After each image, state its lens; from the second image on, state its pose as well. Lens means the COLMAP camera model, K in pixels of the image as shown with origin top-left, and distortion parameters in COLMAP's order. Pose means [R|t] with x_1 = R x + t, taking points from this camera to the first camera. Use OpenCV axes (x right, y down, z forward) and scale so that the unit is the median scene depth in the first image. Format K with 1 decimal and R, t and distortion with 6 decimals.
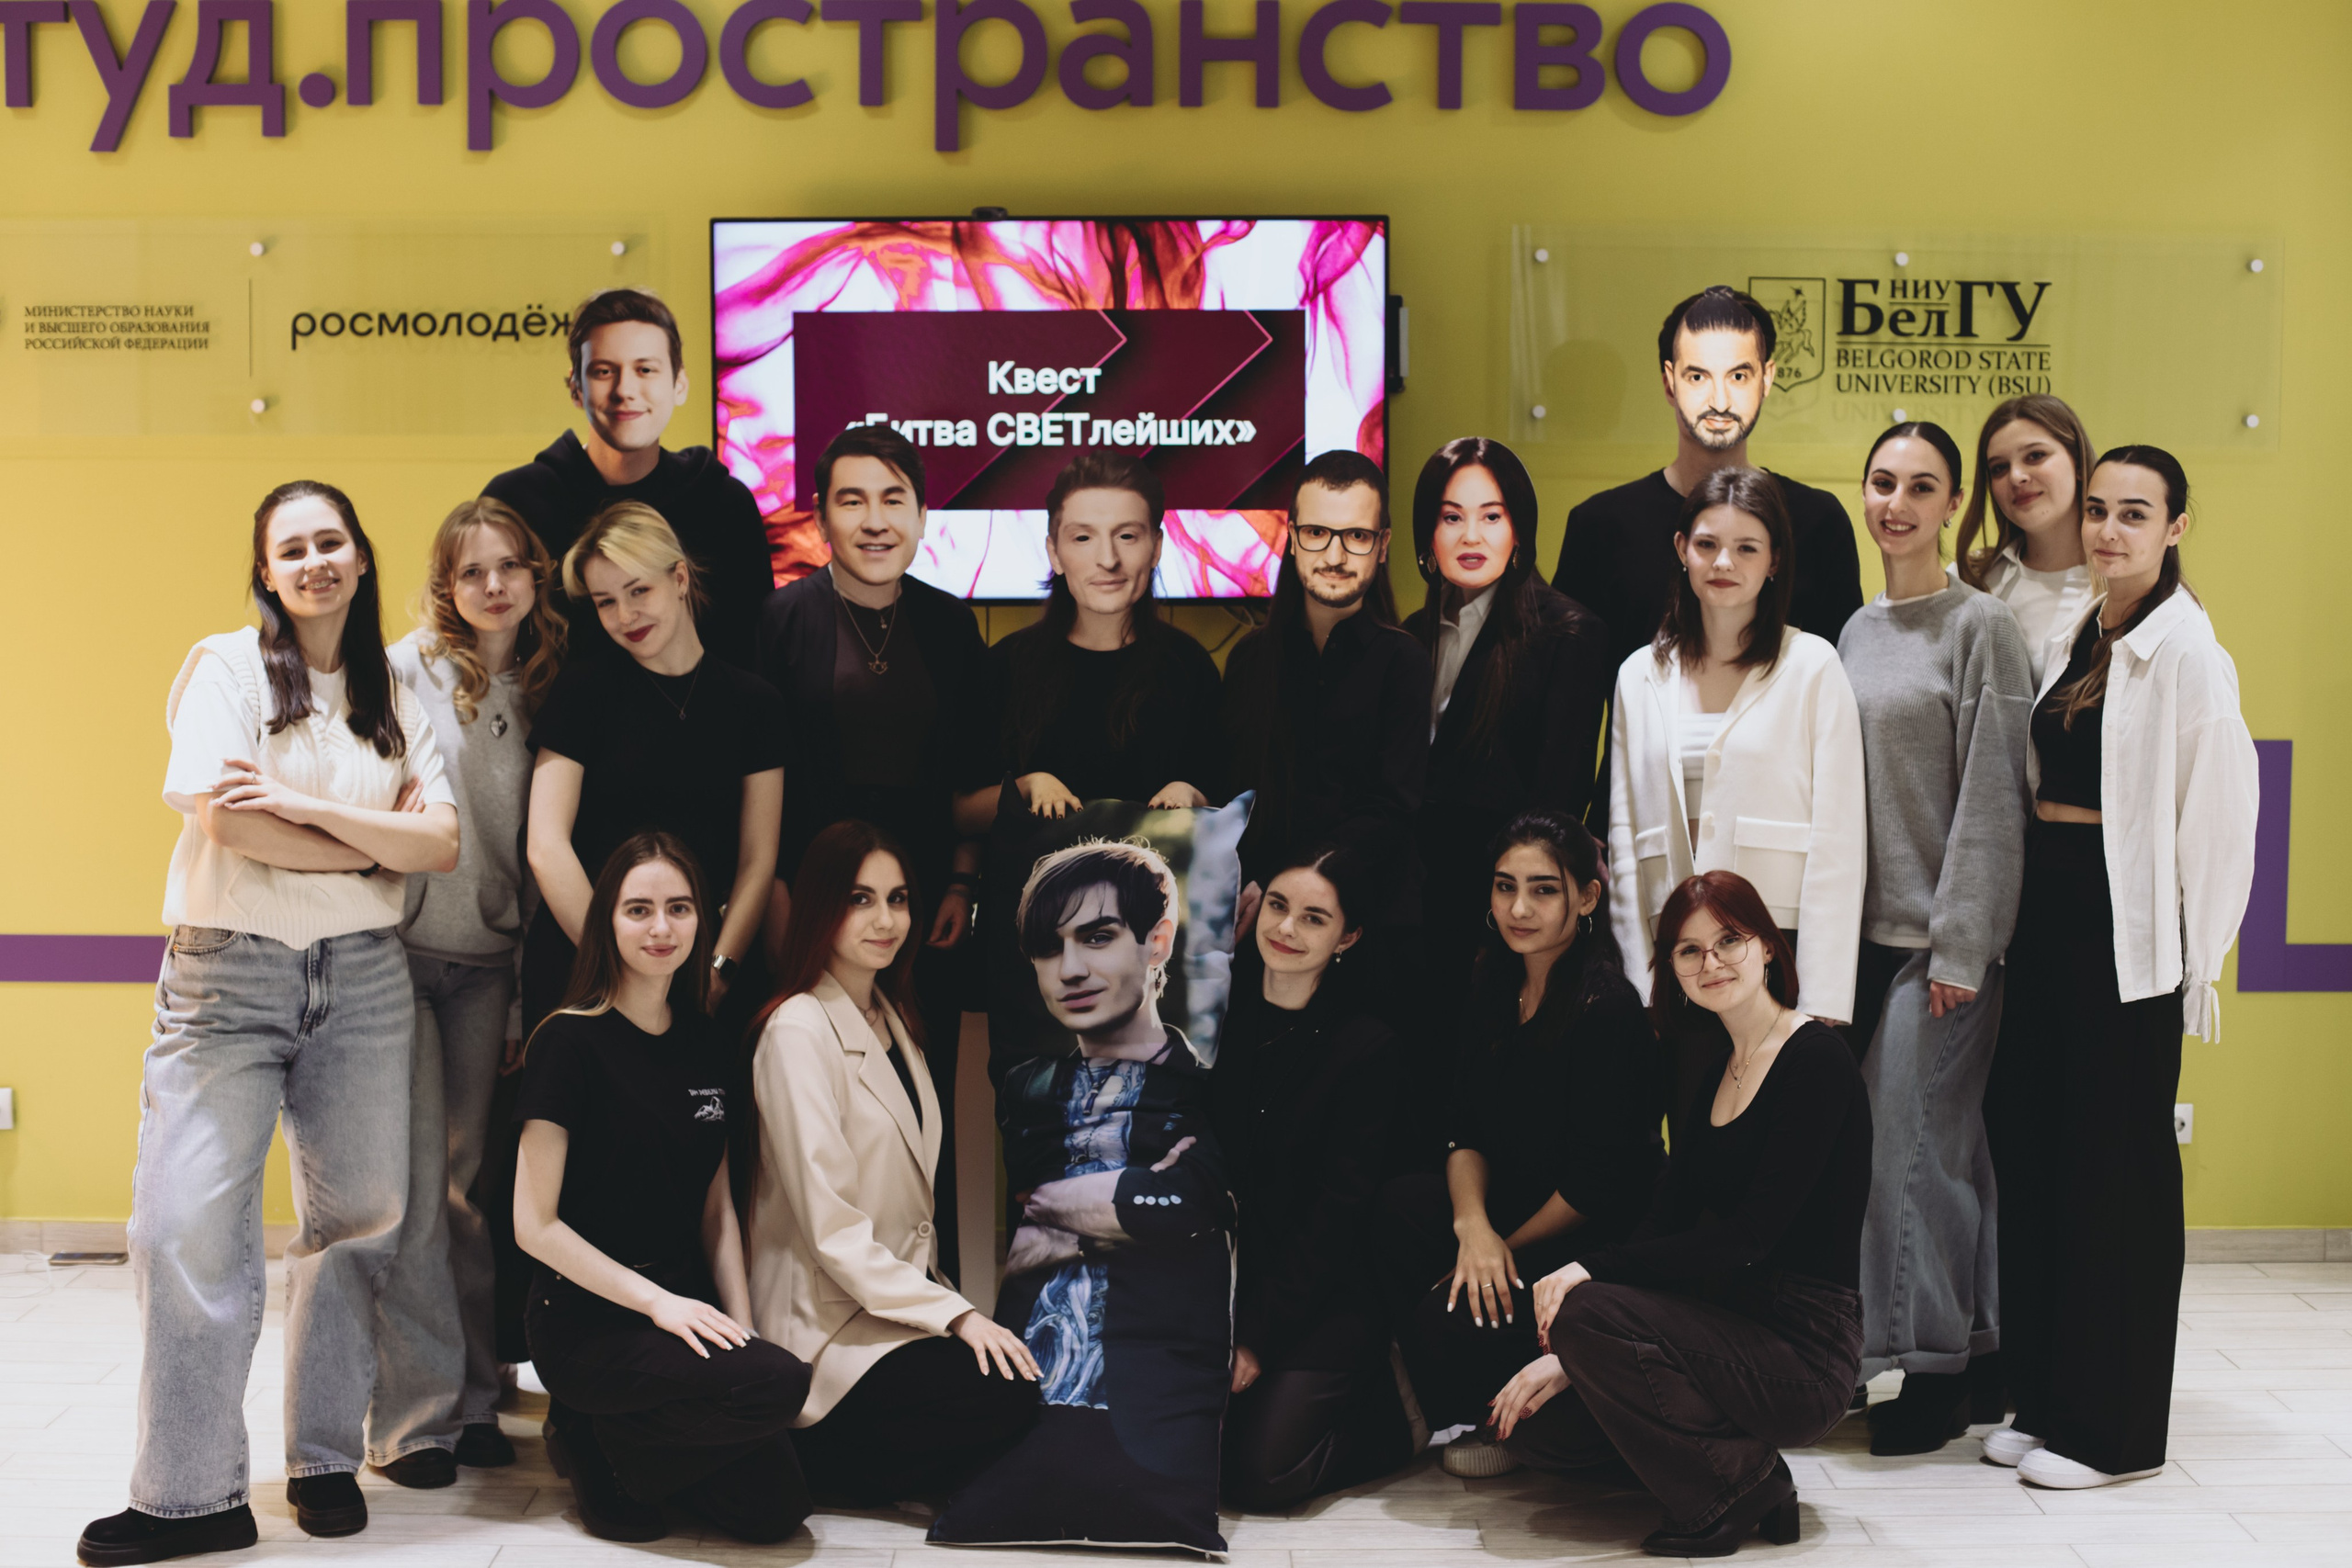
lens RADIAL K [[3426.2, 0, 1176.0], [0, 3426.2, 784.0], [0, 0, 1]] dist [-0.148913, 0.115858]
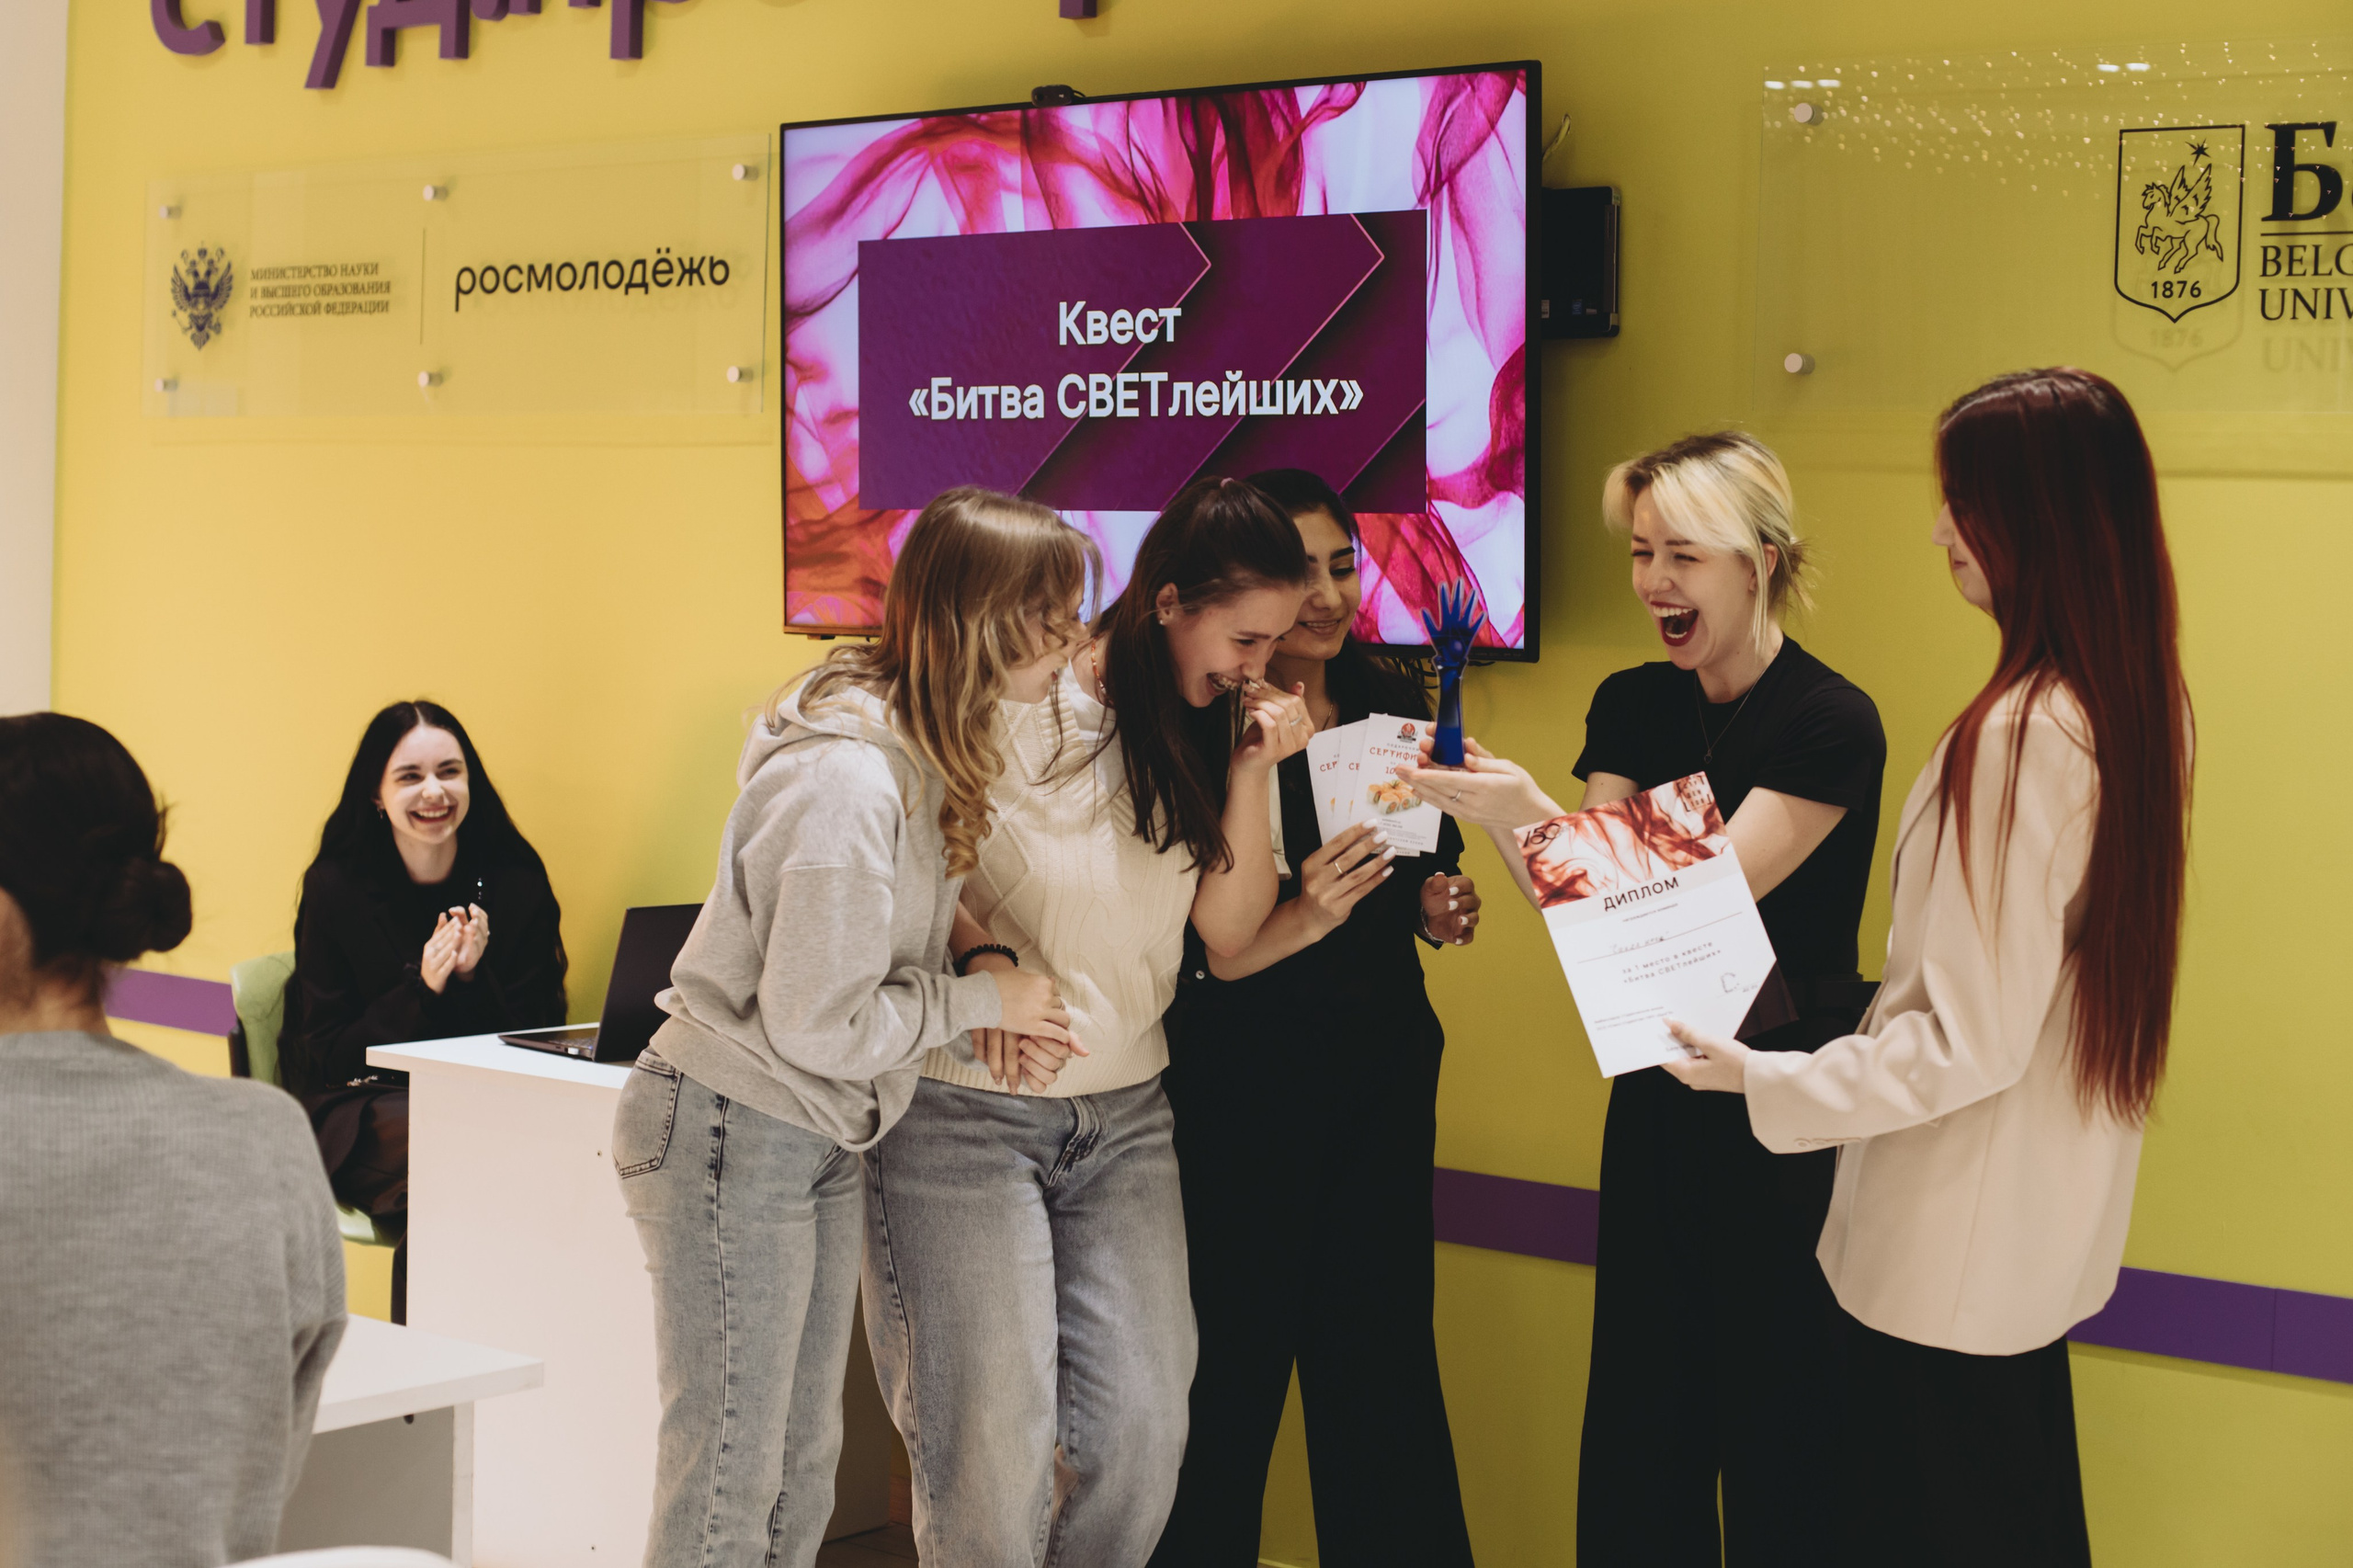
lens RADIAL K [[3580.5, 0, 1130.9], [0, 3580.5, 764.8], [0, 0, 1]] dist [-0.156519, 0.143753]
pose [[0.782463, 0.052246, -0.620502, 0.423619], [-0.075916, 0.997045, -0.011780, -0.019038], [0.618053, 0.056323, 0.784116, 0.424884]]
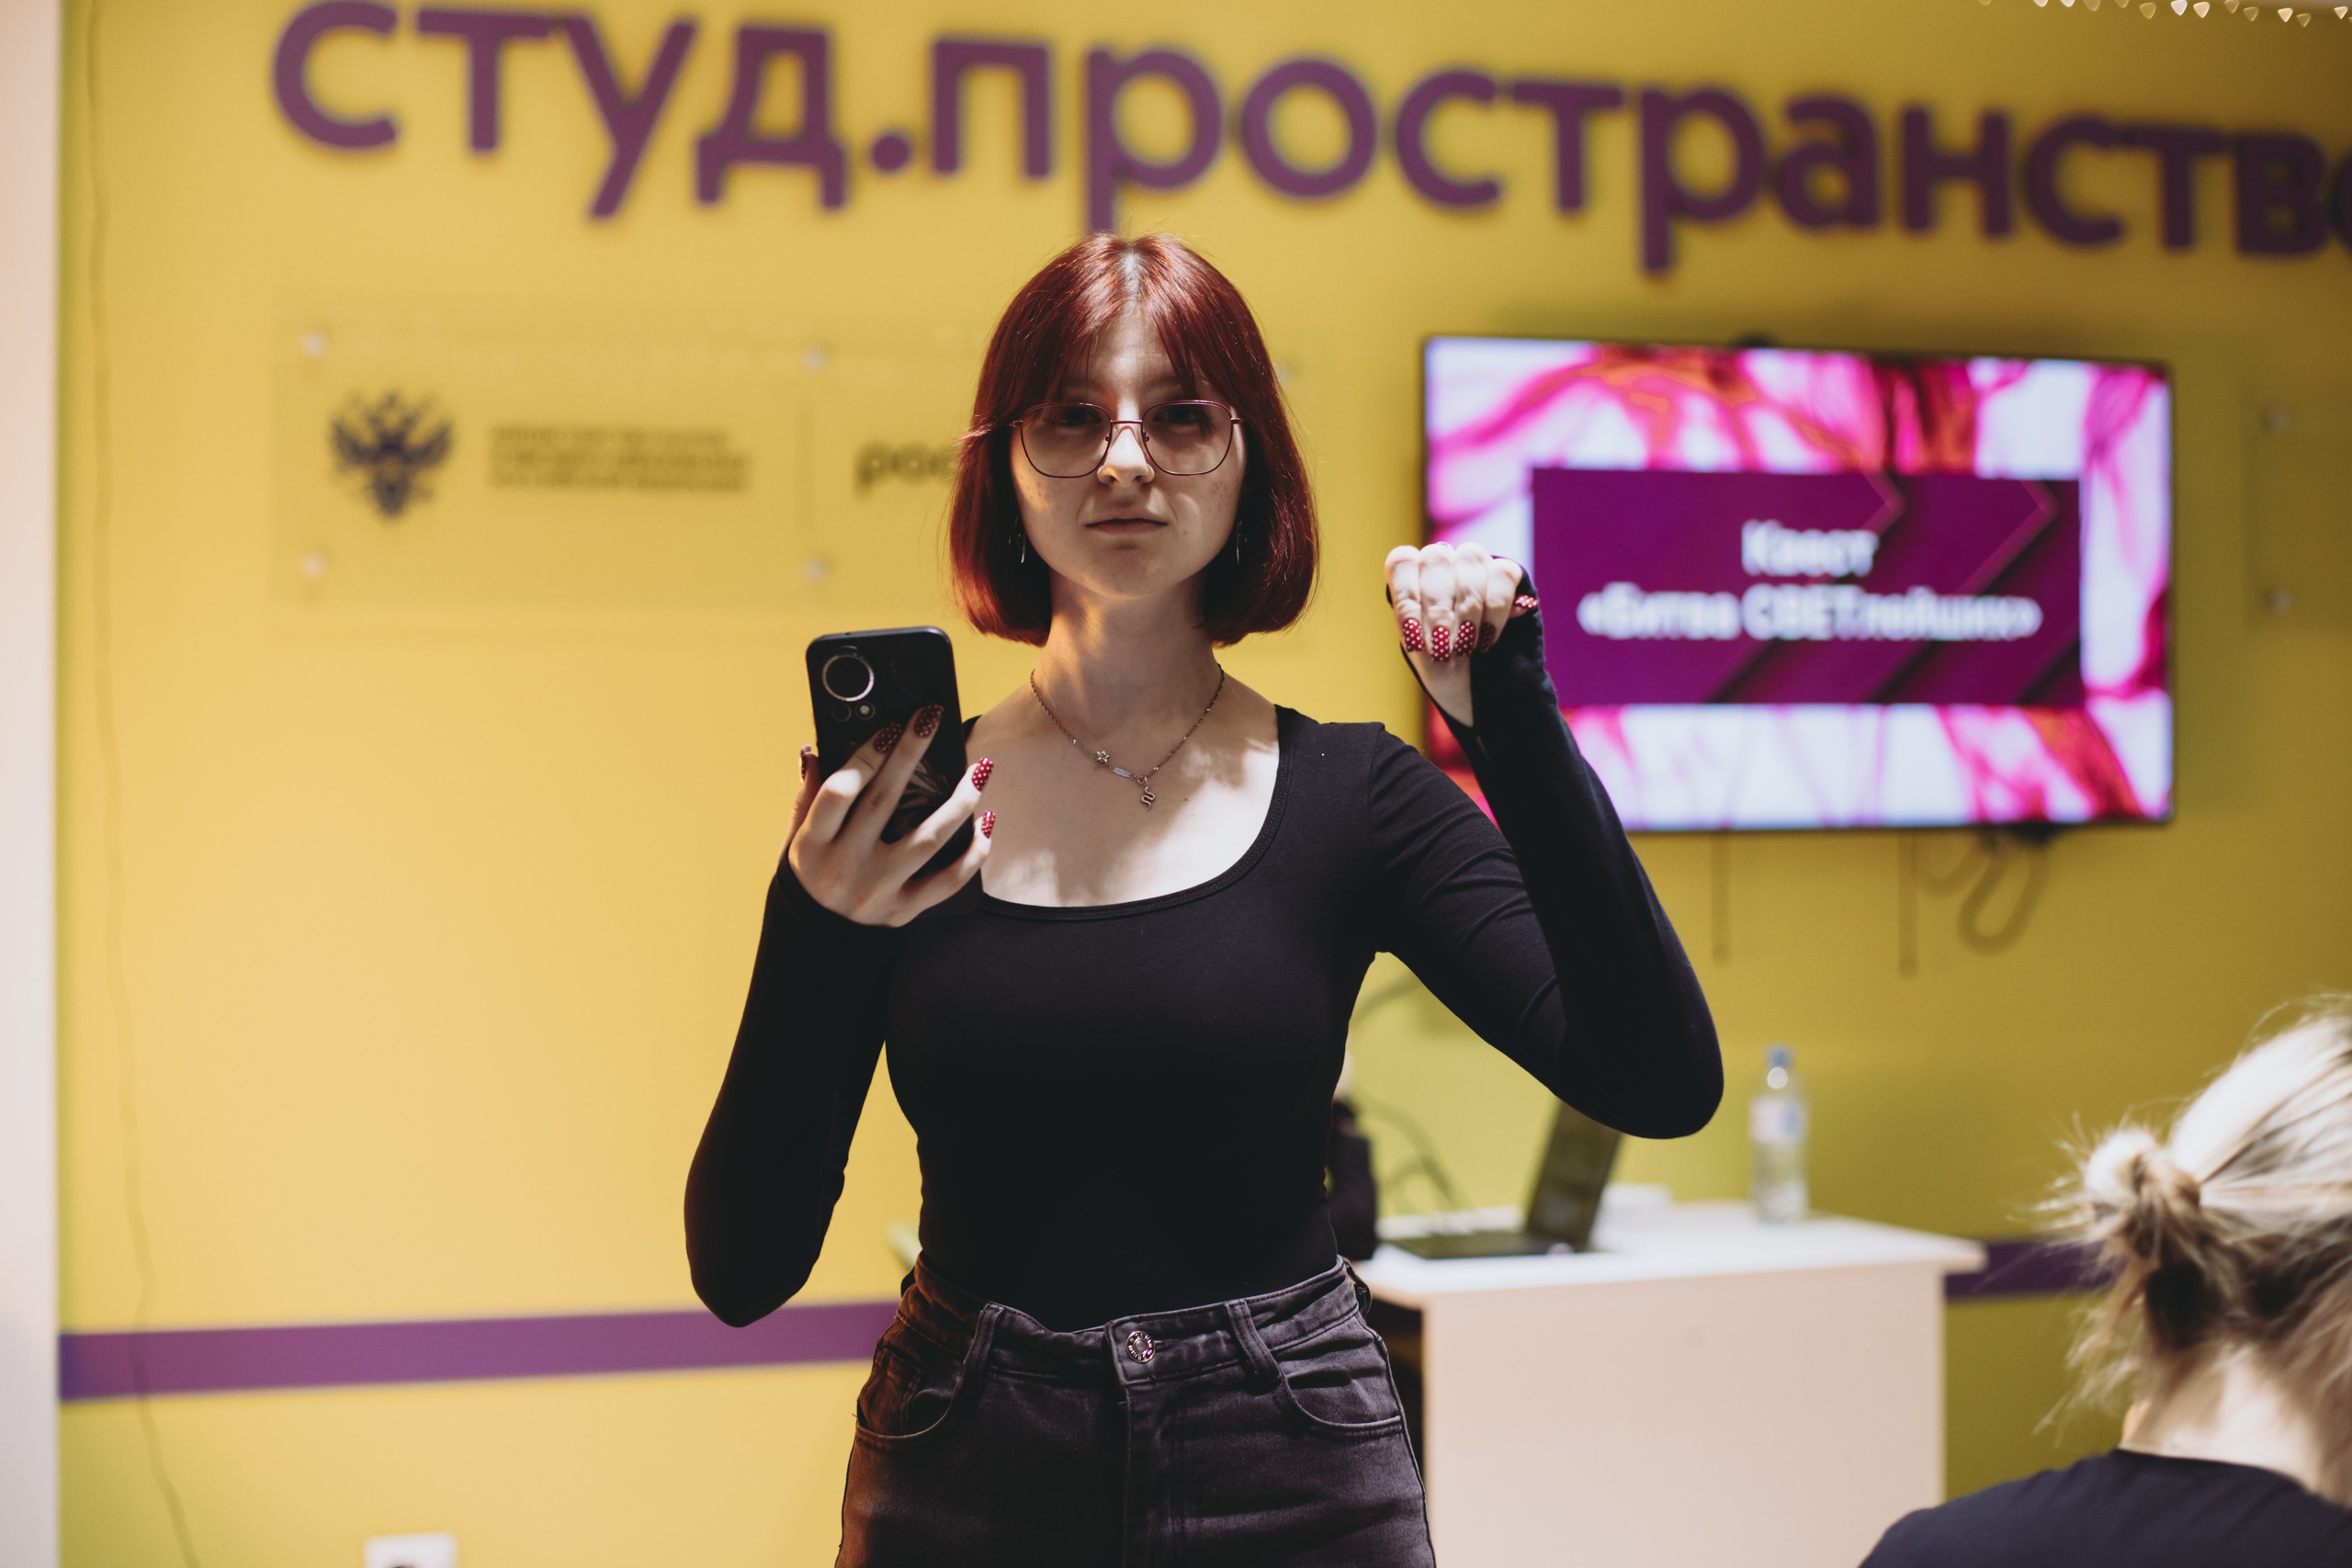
lens RADIAL K [[3578.7, 0, 1130.4], [0, 3578.7, 764.8], [0, 0, 1]] dist [-0.156519, 0.143753]
pose [[0.954978, -0.004302, 0.296646, -0.440413], [0.037118, 0.993771, -0.105081, 0.014584], [-0.294346, 0.111361, 0.949189, 0.250511]]
